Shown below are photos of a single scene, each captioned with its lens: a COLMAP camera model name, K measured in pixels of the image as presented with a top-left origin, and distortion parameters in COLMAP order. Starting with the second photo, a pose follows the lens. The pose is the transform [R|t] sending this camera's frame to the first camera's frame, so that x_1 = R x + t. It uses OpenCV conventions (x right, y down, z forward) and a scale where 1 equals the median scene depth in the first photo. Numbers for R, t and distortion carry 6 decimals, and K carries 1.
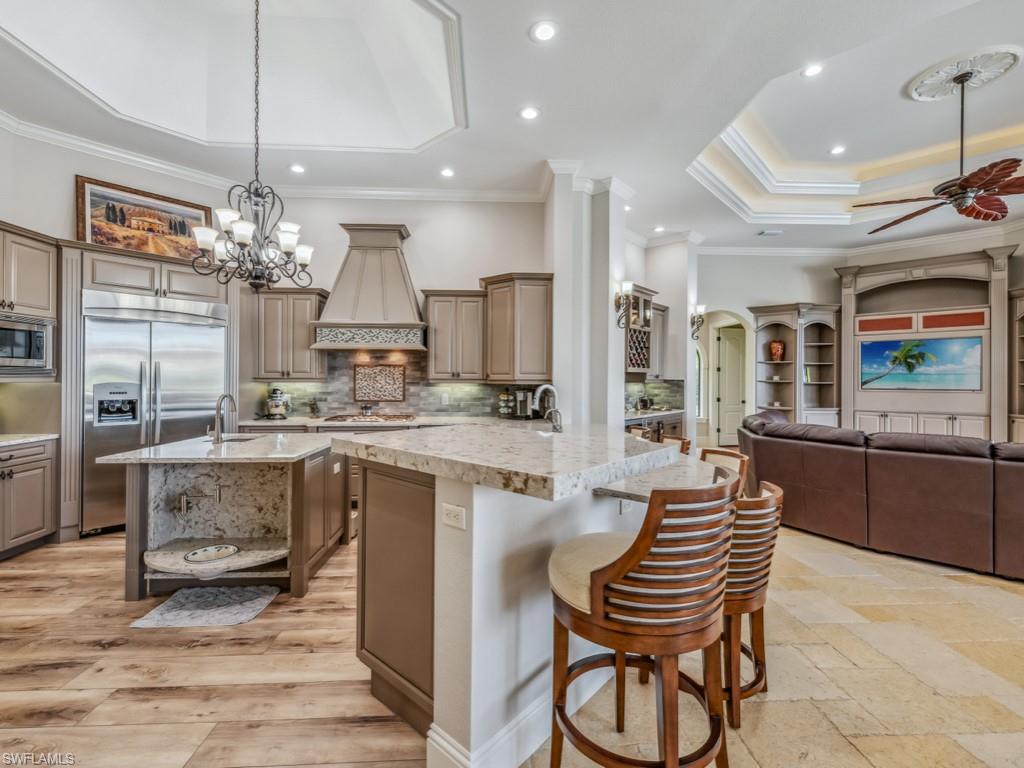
lens RADIAL K [[454.8, 0, 512.0], [0, 454.8, 384.0], [0, 0, 1]] dist [-0.000003, -0.000343]
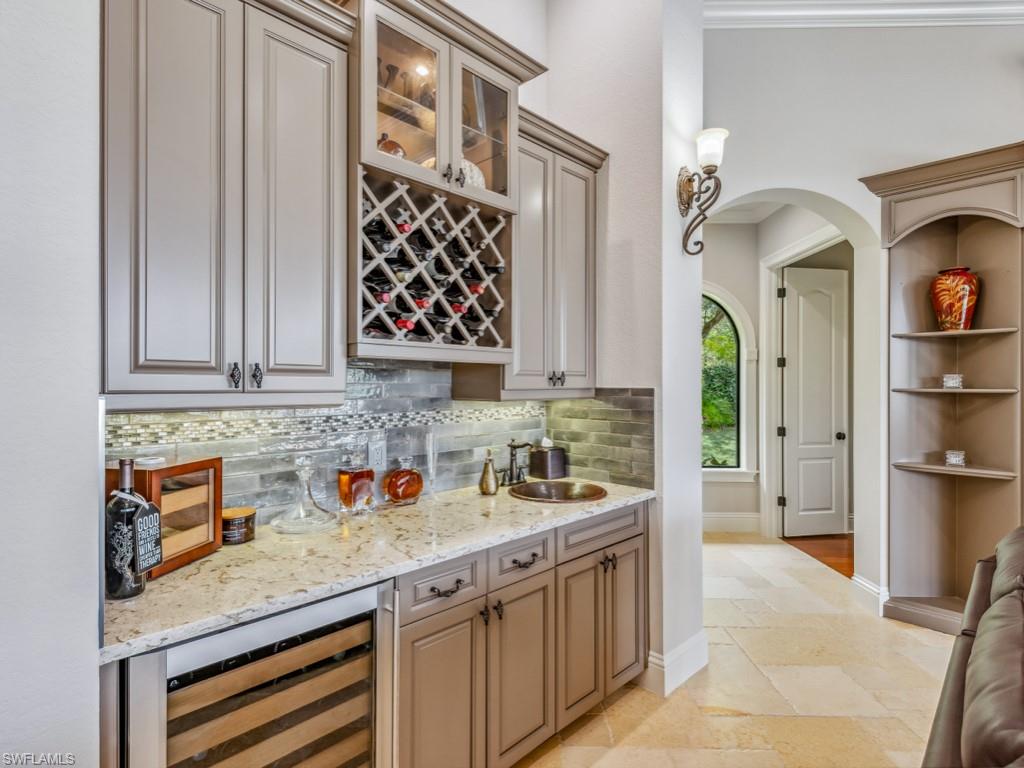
lens RADIAL K [[535.4, 0, 512.0], [0, 535.4, 384.0], [0, 0, 1]] dist [0.000885, 0.000155]
pose [[0.998815, -0.005331, -0.048384, 0.291231], [0.004826, 0.999933, -0.010539, -0.008761], [0.048437, 0.010293, 0.998773, 0.625316]]
